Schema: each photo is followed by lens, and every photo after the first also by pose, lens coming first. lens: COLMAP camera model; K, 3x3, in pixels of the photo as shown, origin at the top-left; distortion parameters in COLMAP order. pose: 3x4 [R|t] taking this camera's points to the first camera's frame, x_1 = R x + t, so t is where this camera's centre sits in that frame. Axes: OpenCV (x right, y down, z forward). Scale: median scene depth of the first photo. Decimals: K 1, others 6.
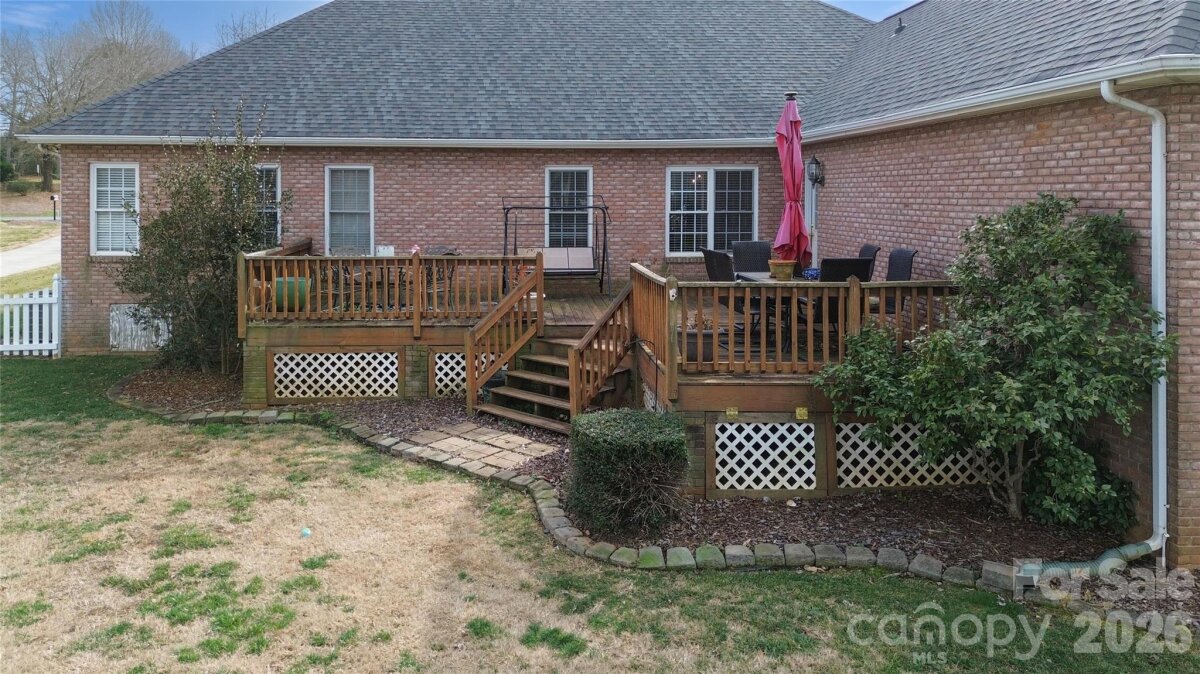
lens RADIAL K [[879.1, 0, 542.4], [0, 879.1, 195.0], [0, 0, 1]] dist [0.039050, 0.008241]
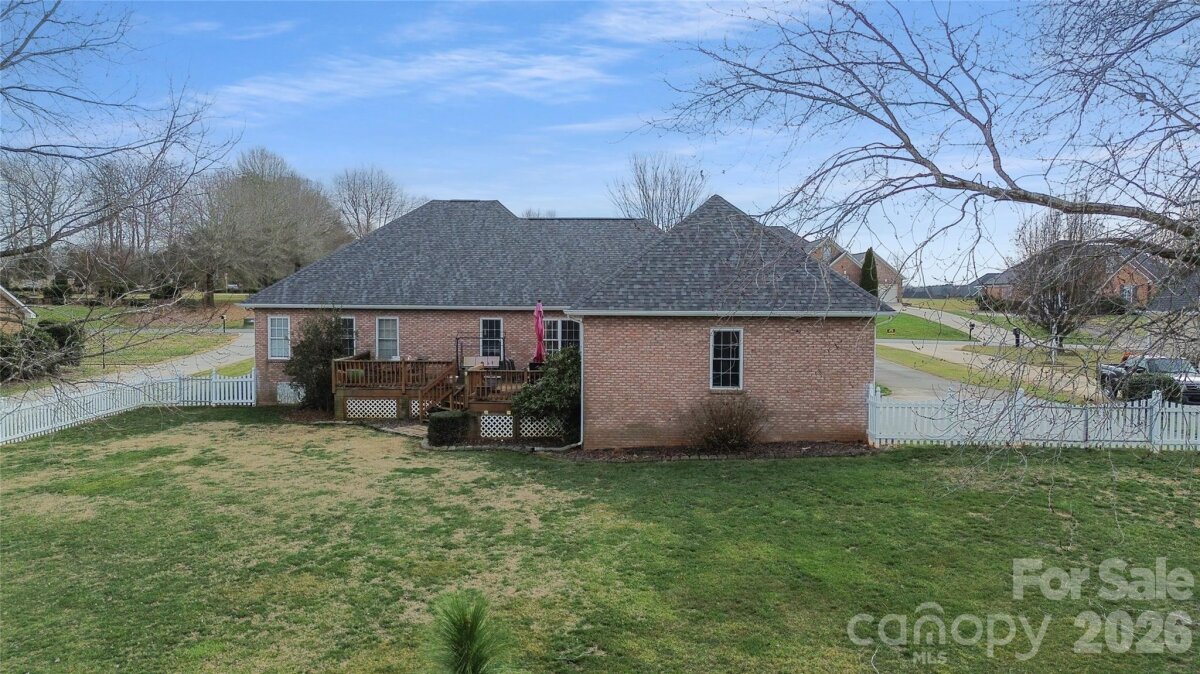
lens RADIAL K [[842.9, 0, 601.2], [0, 842.9, 316.6], [0, 0, 1]] dist [0.069685, -0.003404]
pose [[0.998520, 0.003703, -0.054268, 0.532009], [-0.002559, 0.999774, 0.021123, -0.104617], [0.054334, -0.020953, 0.998303, -1.319080]]
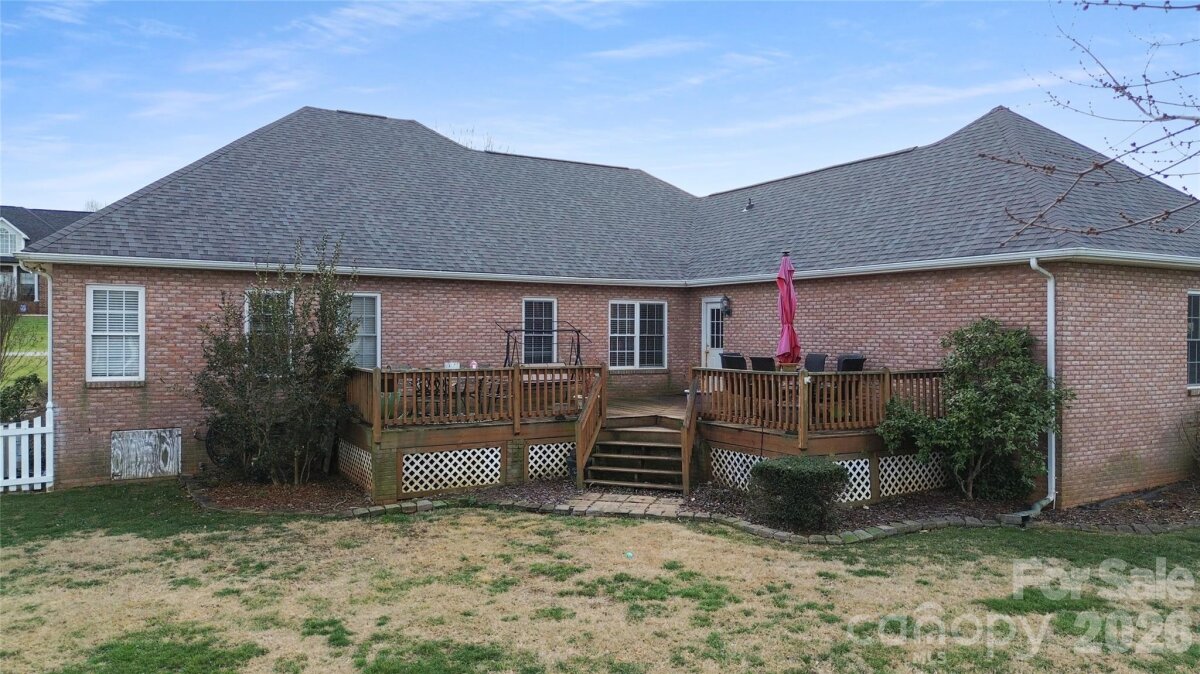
lens RADIAL K [[842.9, 0, 601.2], [0, 842.9, 316.6], [0, 0, 1]] dist [0.069685, -0.003404]
pose [[0.882178, 0.008761, 0.470835, -0.594337], [-0.001876, 0.999884, -0.015089, 0.014915], [-0.470912, 0.012428, 0.882092, -0.103356]]
